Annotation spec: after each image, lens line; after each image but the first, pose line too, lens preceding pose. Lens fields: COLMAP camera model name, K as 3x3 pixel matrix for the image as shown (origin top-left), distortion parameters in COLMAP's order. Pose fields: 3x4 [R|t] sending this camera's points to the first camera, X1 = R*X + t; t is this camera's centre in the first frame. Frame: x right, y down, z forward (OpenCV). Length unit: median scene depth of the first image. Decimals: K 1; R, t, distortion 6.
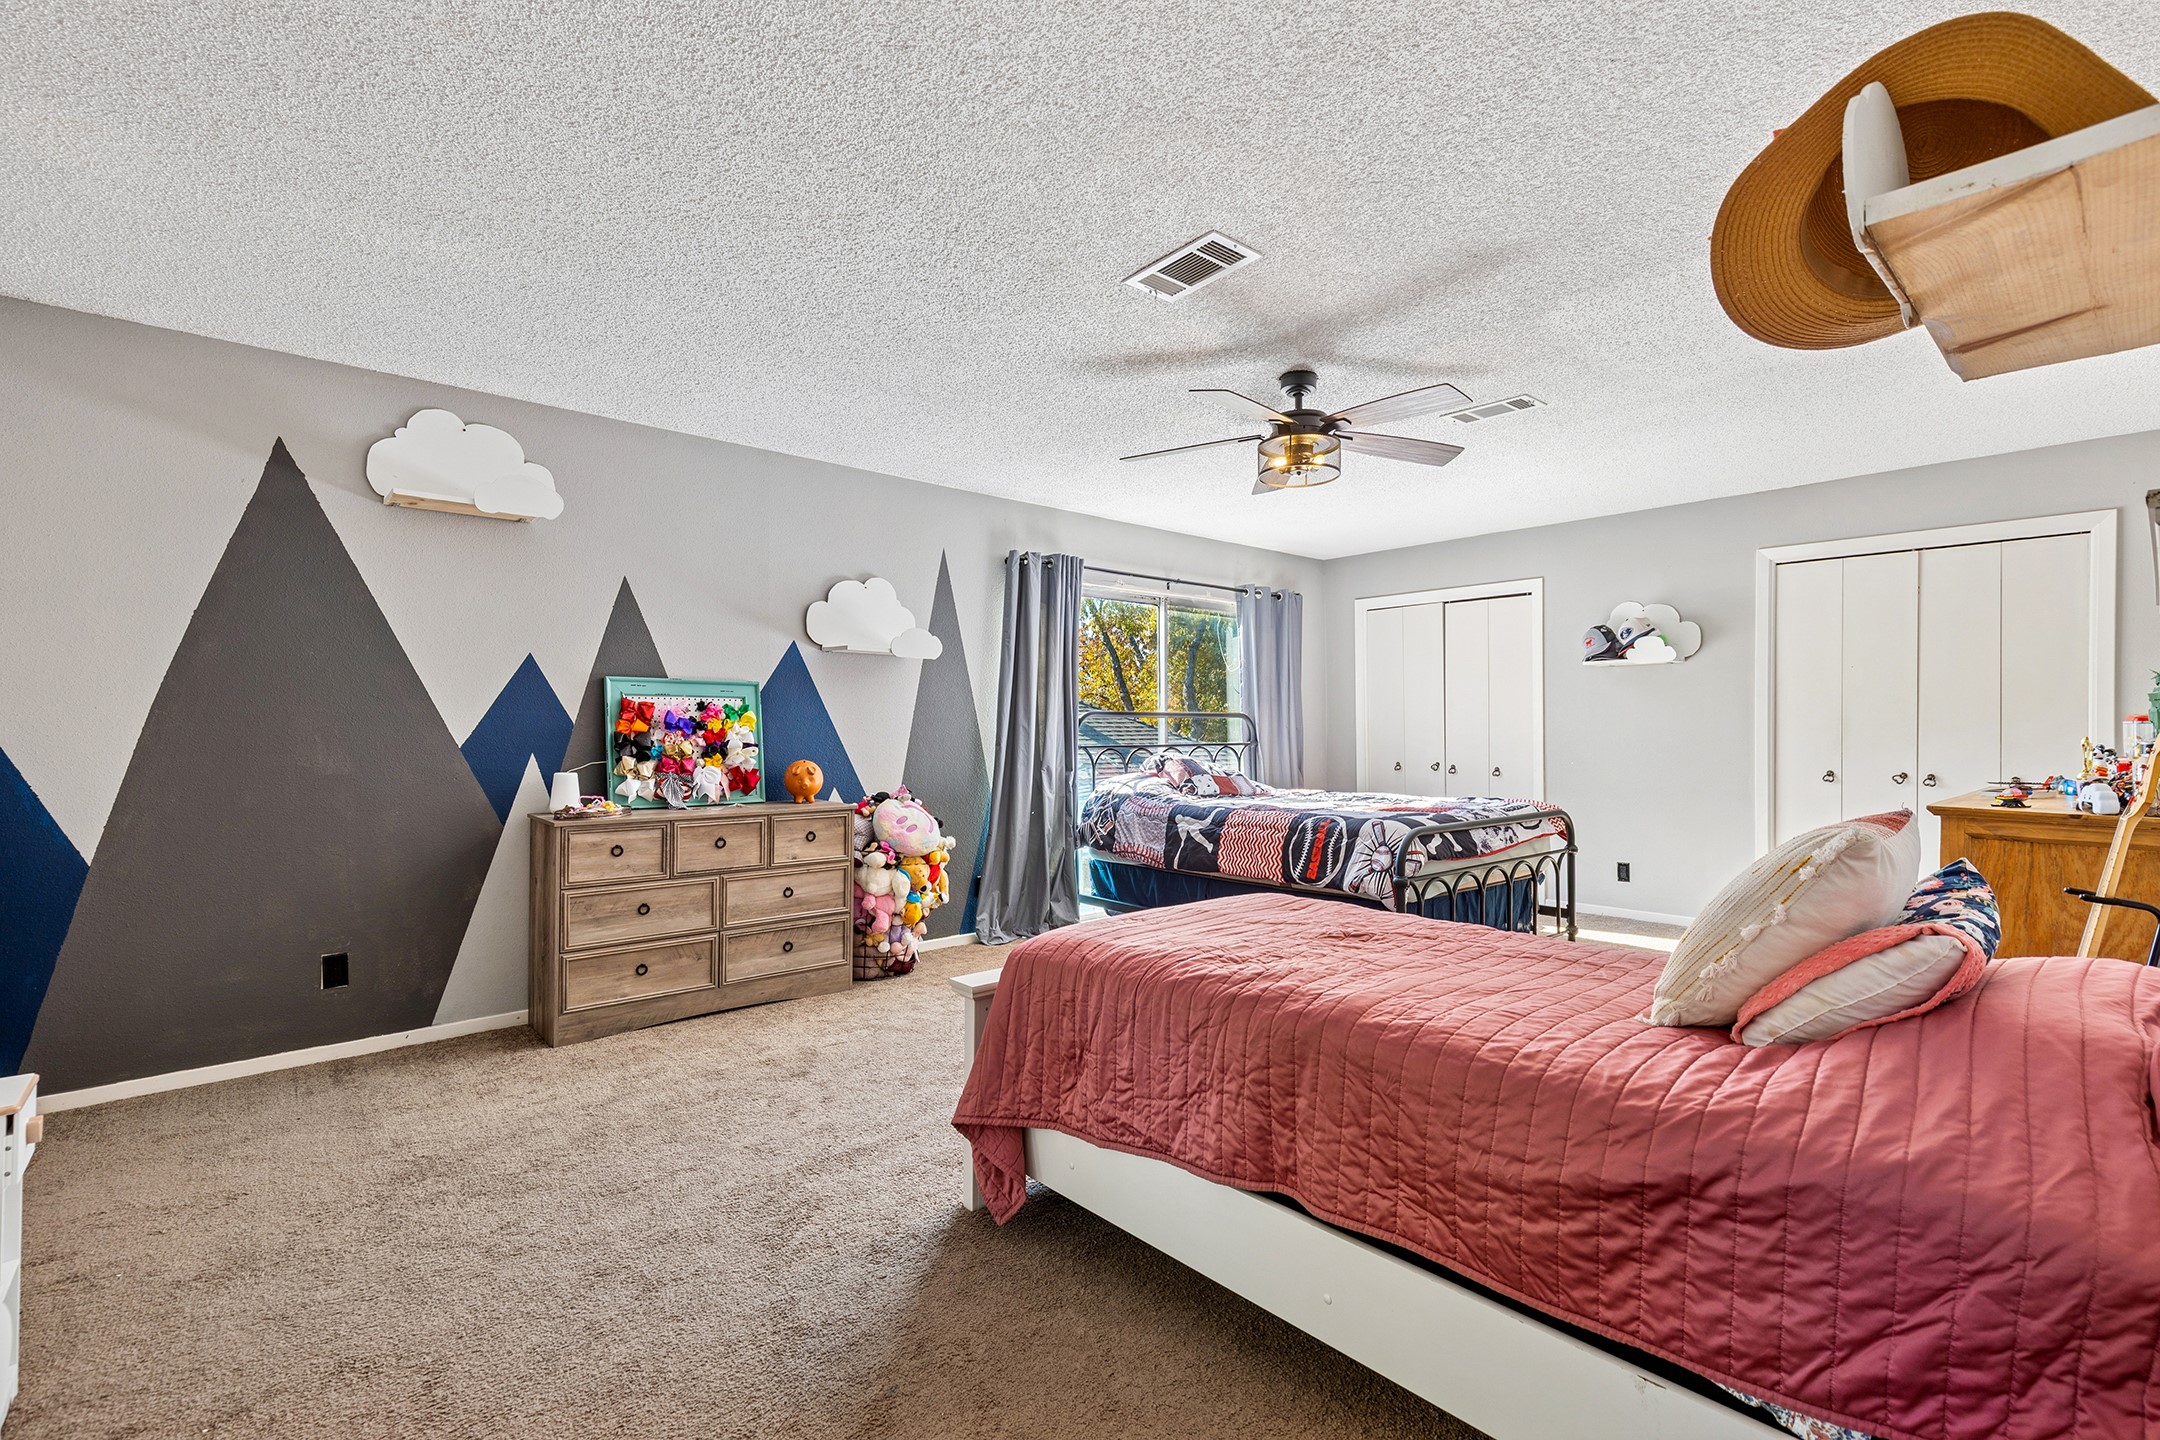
lens RADIAL K [[972.0, 0, 1092.6], [0, 972.0, 718.5], [0, 0, 1]] dist [0.001298, -0.000123]
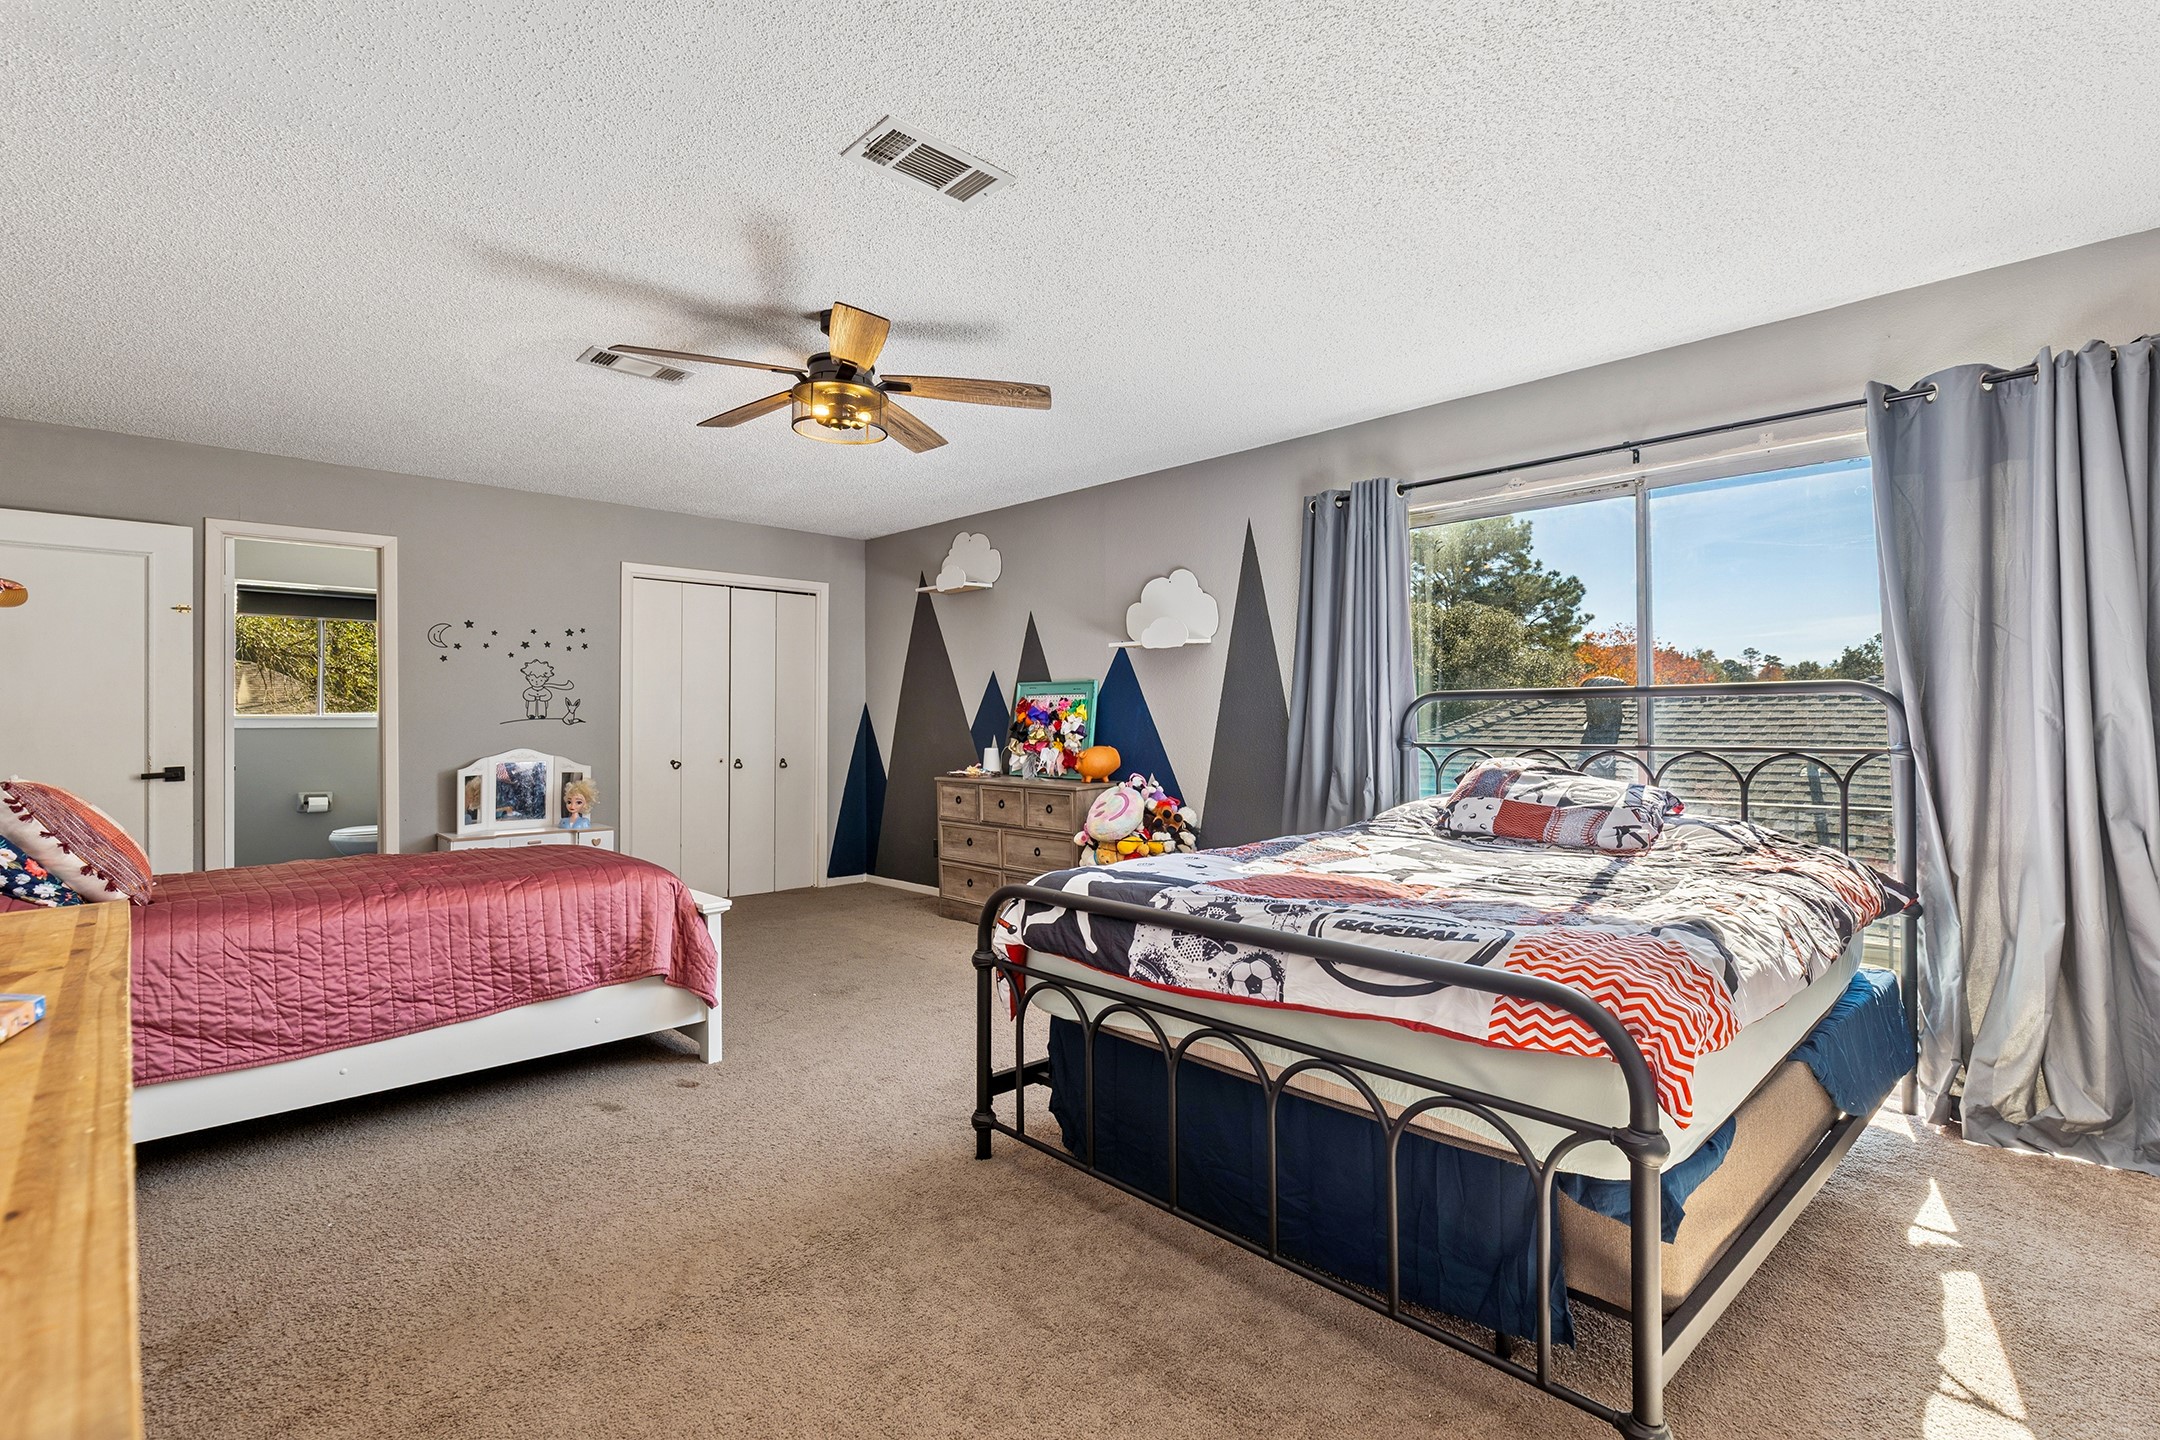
lens RADIAL K [[992.0, 0, 1044.5], [0, 992.0, 689.2], [0, 0, 1]] dist [0.006239, 0.000393]
pose [[0.001605, -0.027706, -0.999615, 0.962557], [0.017623, 0.999462, -0.027674, 0.006498], [0.999843, -0.017571, 0.002092, 1.013673]]
